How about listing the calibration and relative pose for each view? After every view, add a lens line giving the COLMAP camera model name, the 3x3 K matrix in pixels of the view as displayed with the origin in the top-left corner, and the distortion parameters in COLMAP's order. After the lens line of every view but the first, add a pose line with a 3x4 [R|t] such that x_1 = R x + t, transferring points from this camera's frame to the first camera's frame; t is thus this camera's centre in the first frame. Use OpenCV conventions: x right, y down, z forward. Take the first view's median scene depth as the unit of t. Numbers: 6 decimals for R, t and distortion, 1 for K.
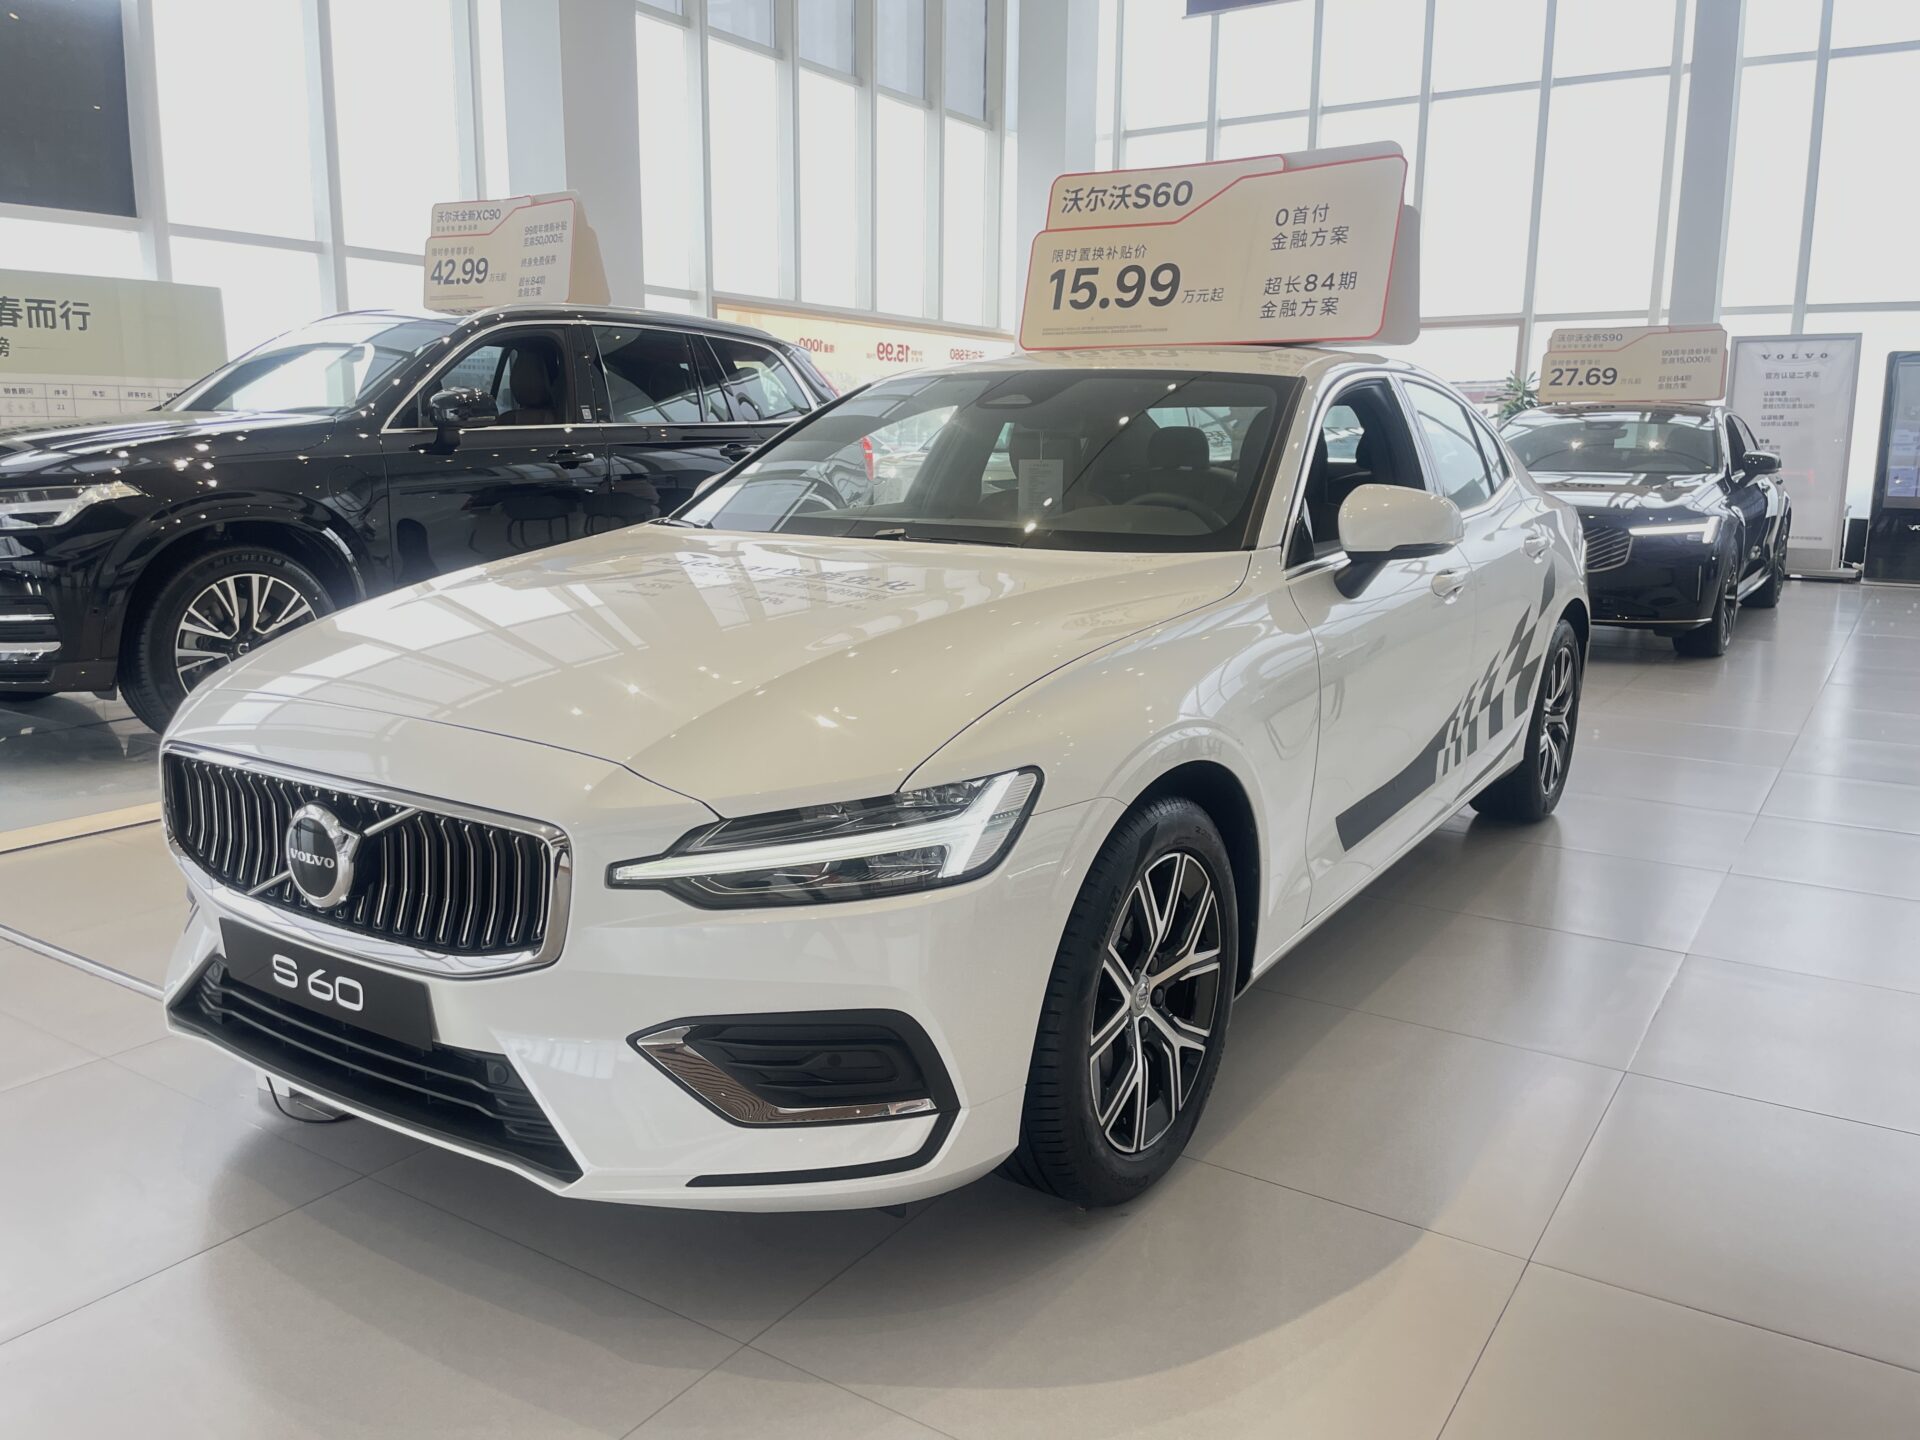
lens RADIAL K [[1463.5, 0, 962.3], [0, 1463.5, 717.9], [0, 0, 1]] dist [0.006819, -0.016435]
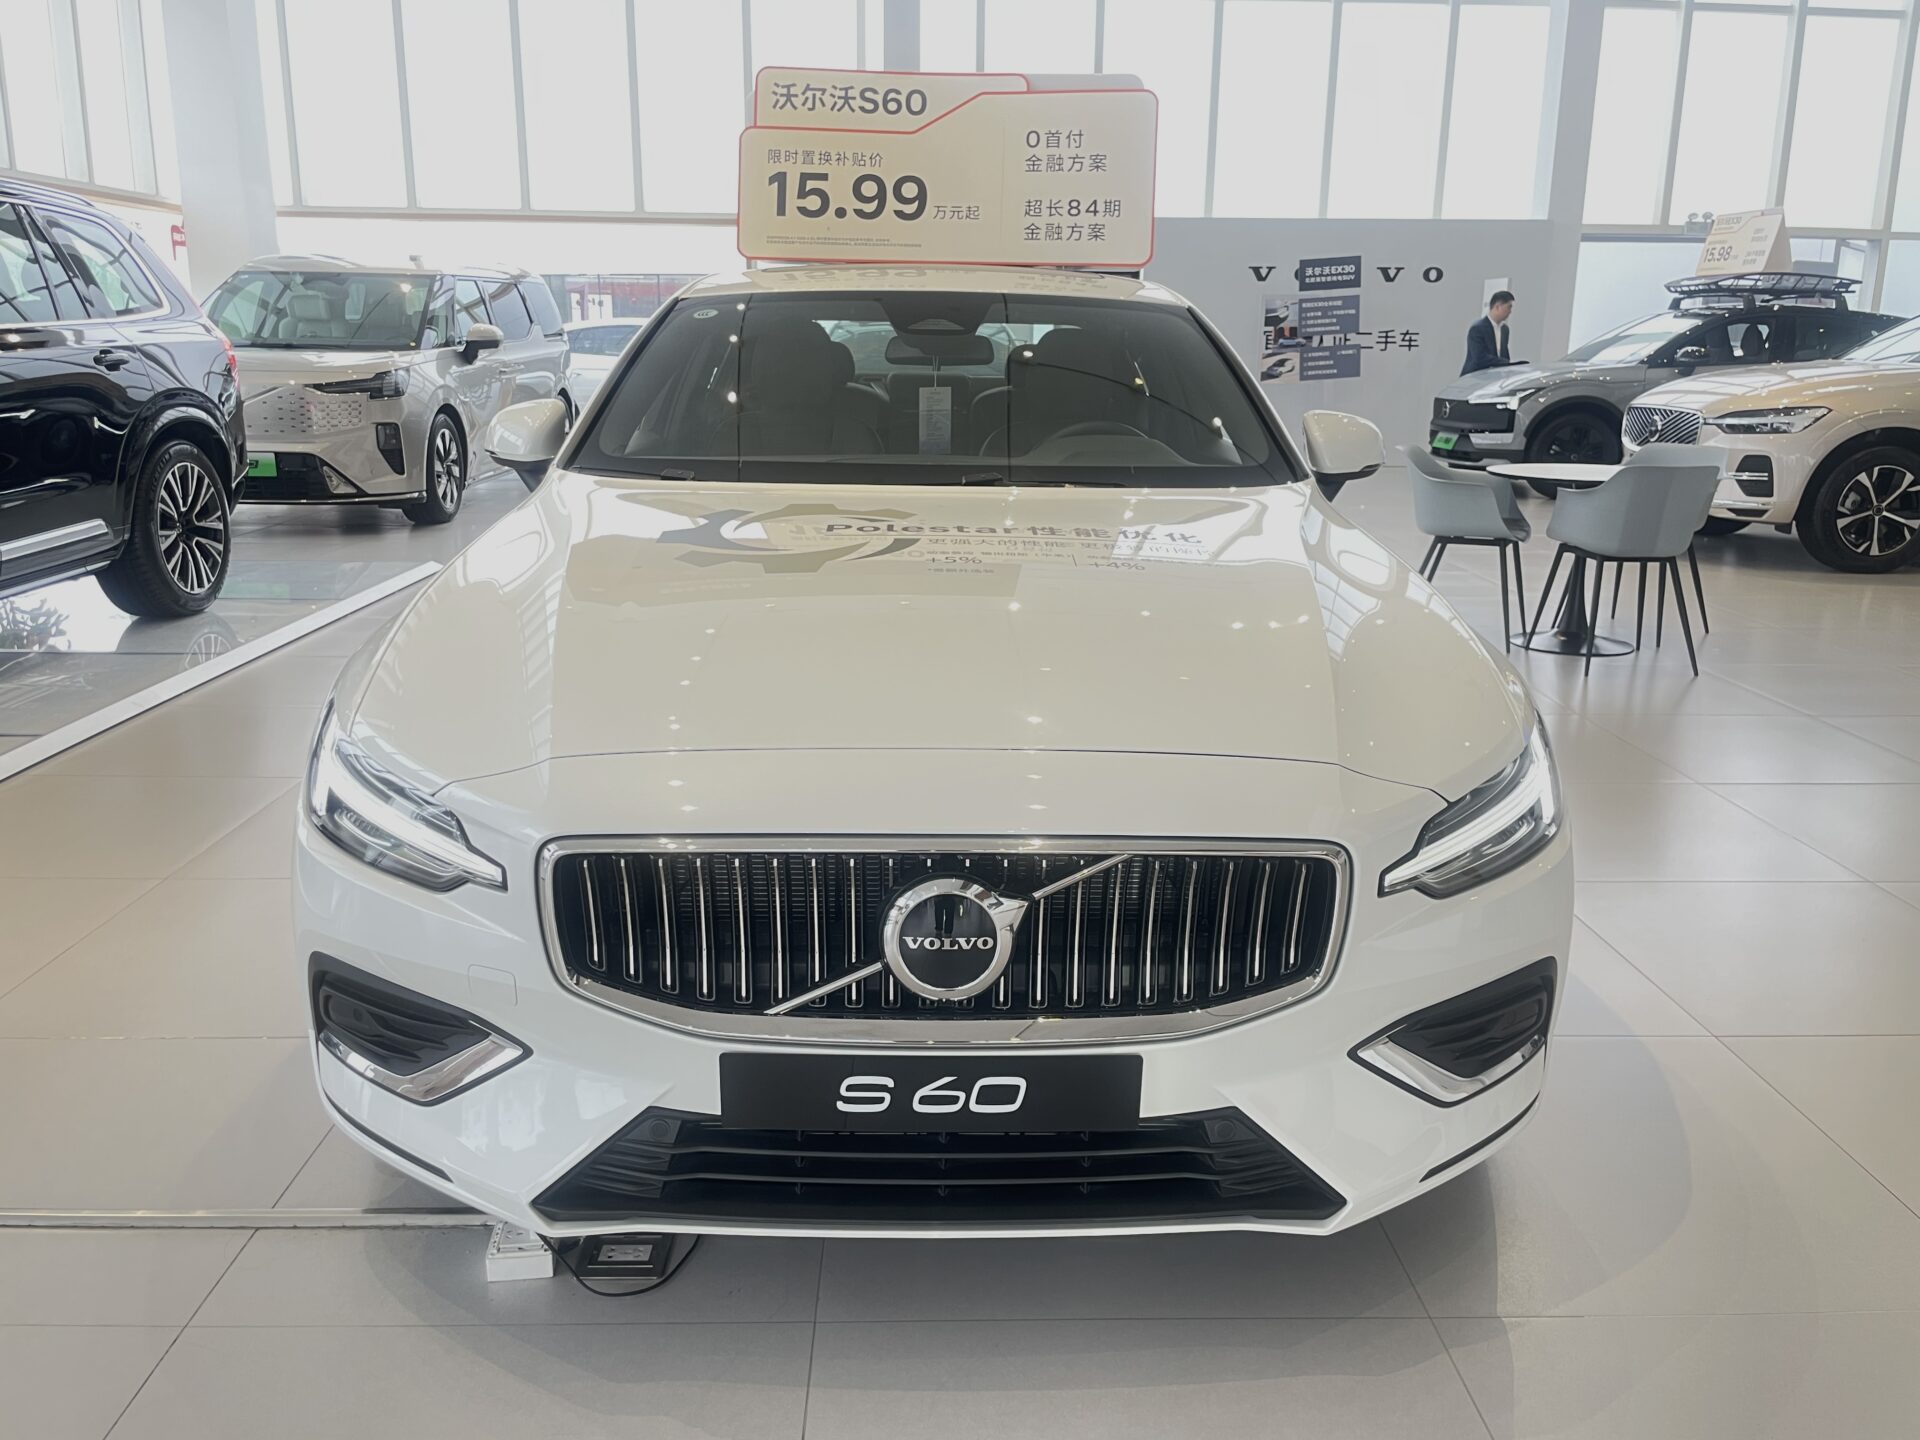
lens RADIAL K [[1463.5, 0, 967.2], [0, 1463.5, 713.6], [0, 0, 1]] dist [0.006819, -0.016435]
pose [[0.816835, -0.137843, 0.560161, -0.443819], [0.098001, 0.990075, 0.100729, -0.054087], [-0.568486, -0.027383, 0.822237, 0.179712]]
